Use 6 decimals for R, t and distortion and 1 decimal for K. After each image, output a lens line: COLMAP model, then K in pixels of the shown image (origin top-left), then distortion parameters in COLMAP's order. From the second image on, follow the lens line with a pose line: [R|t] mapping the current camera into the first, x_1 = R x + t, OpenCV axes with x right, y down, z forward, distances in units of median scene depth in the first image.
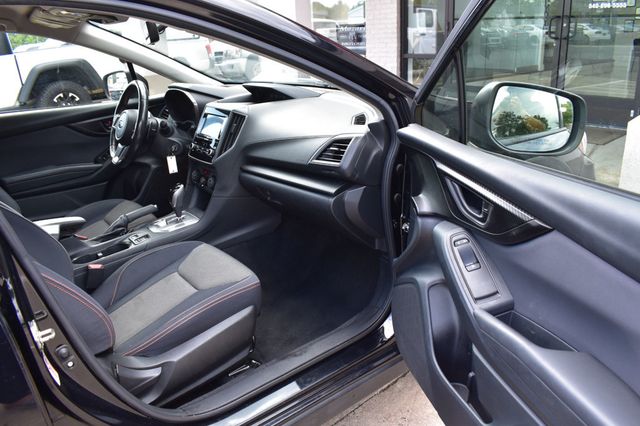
lens RADIAL K [[500.2, 0, 319.4], [0, 500.2, 216.0], [0, 0, 1]] dist [-0.090675, 0.006066]
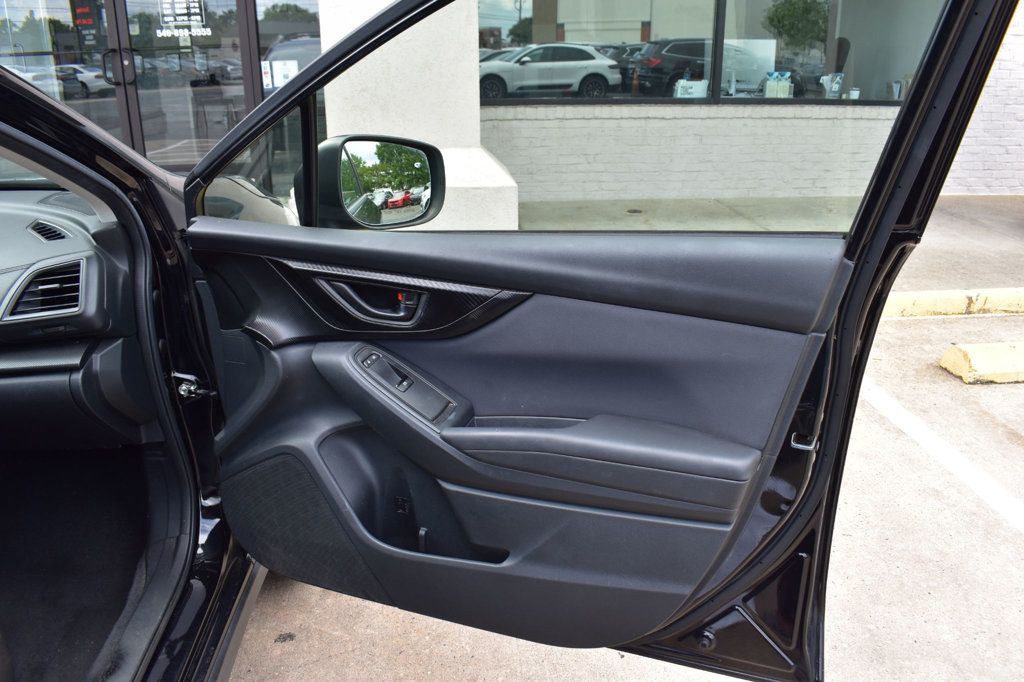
lens RADIAL K [[800.4, 0, 510.2], [0, 800.4, 341.8], [0, 0, 1]] dist [-0.090675, 0.006066]
pose [[0.573470, -0.249316, 0.780368, -0.300120], [0.273917, 0.956096, 0.104164, -0.022727], [-0.772076, 0.154021, 0.616584, 0.079650]]
